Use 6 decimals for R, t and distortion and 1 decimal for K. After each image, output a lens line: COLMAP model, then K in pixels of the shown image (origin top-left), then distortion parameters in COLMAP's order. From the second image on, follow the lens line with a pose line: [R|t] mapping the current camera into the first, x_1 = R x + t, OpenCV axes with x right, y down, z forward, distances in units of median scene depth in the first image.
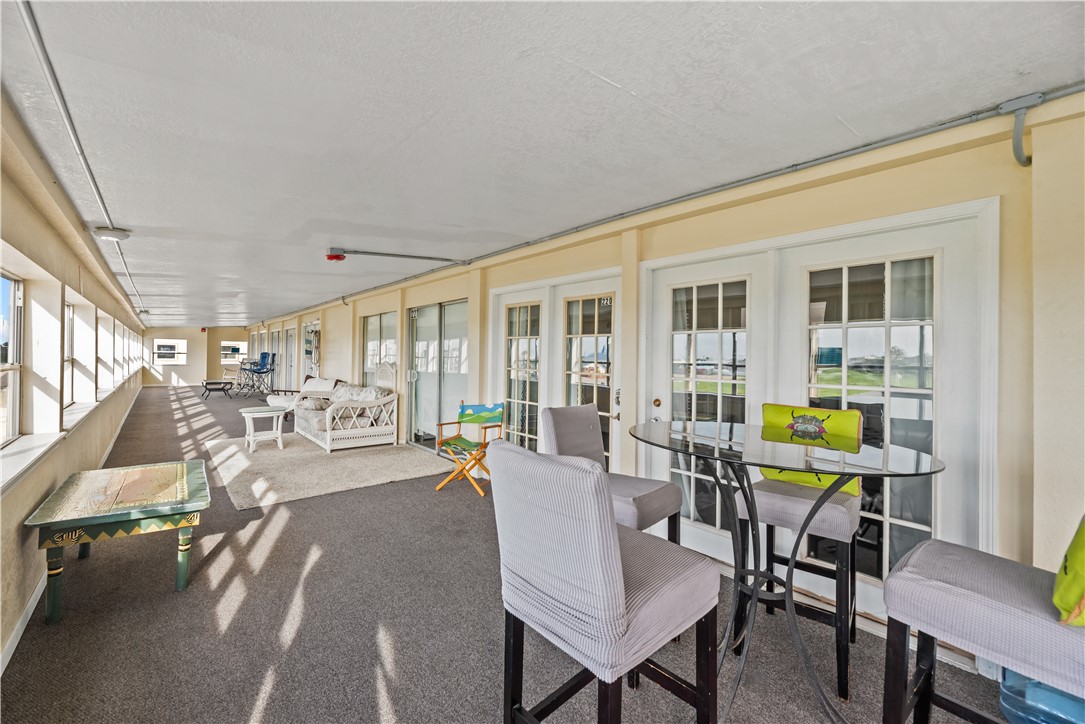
lens RADIAL K [[443.8, 0, 544.1], [0, 443.8, 367.8], [0, 0, 1]] dist [-0.001559, -0.000446]
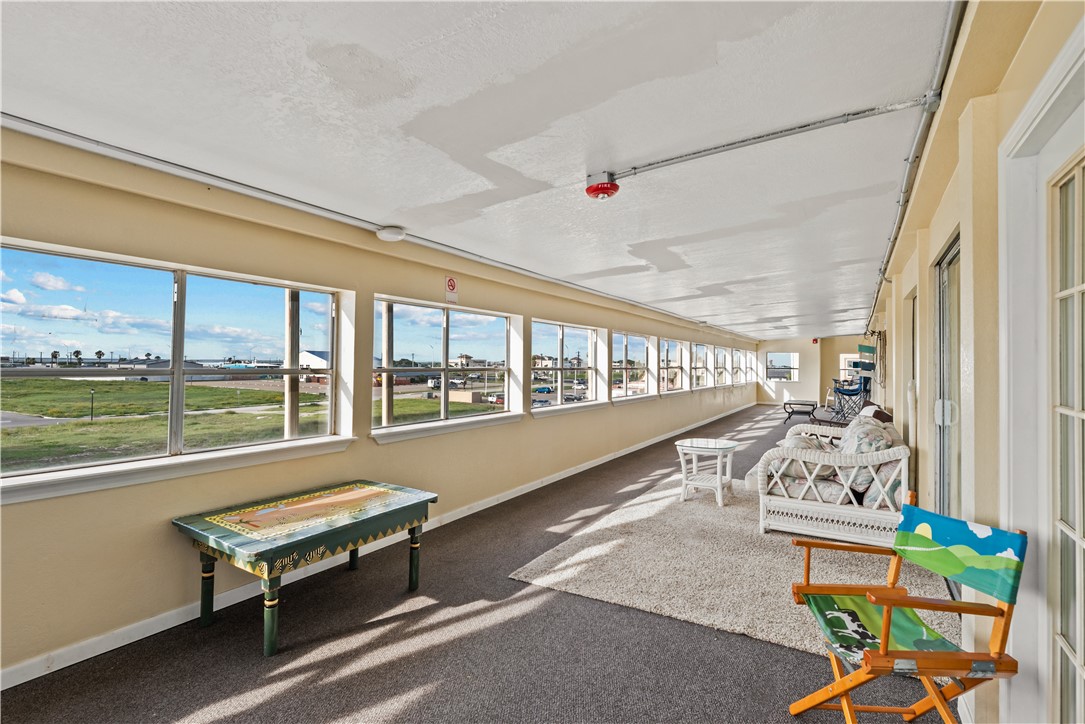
lens RADIAL K [[541.1, 0, 542.5], [0, 541.1, 362.0], [0, 0, 1]] dist [-0.001695, -0.000167]
pose [[0.316558, -0.009008, -0.948530, 0.104746], [-0.038317, 0.999017, -0.022276, -0.006801], [0.947799, 0.043396, 0.315902, 0.476344]]
